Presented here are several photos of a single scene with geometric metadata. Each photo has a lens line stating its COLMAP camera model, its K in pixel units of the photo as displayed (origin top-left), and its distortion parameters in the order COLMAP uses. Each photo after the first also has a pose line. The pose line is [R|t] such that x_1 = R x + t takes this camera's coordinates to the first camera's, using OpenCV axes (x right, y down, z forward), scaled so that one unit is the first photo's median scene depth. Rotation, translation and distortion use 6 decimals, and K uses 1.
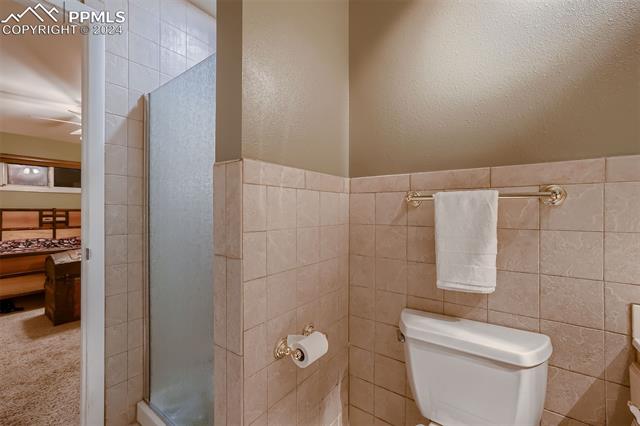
lens RADIAL K [[270.2, 0, 325.9], [0, 270.2, 212.9], [0, 0, 1]] dist [-0.016028, 0.006396]
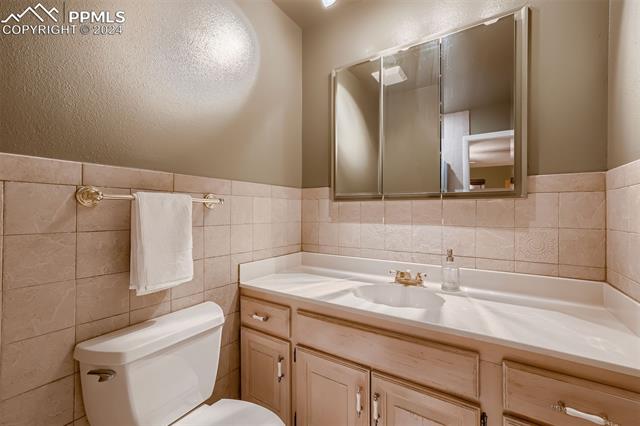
lens RADIAL K [[270.2, 0, 319.8], [0, 270.2, 211.9], [0, 0, 1]] dist [-0.016028, 0.006396]
pose [[-0.044788, -0.001960, 0.998995, -0.574838], [0.001039, 0.999997, 0.002009, -0.010527], [-0.998996, 0.001128, -0.044785, 0.459376]]
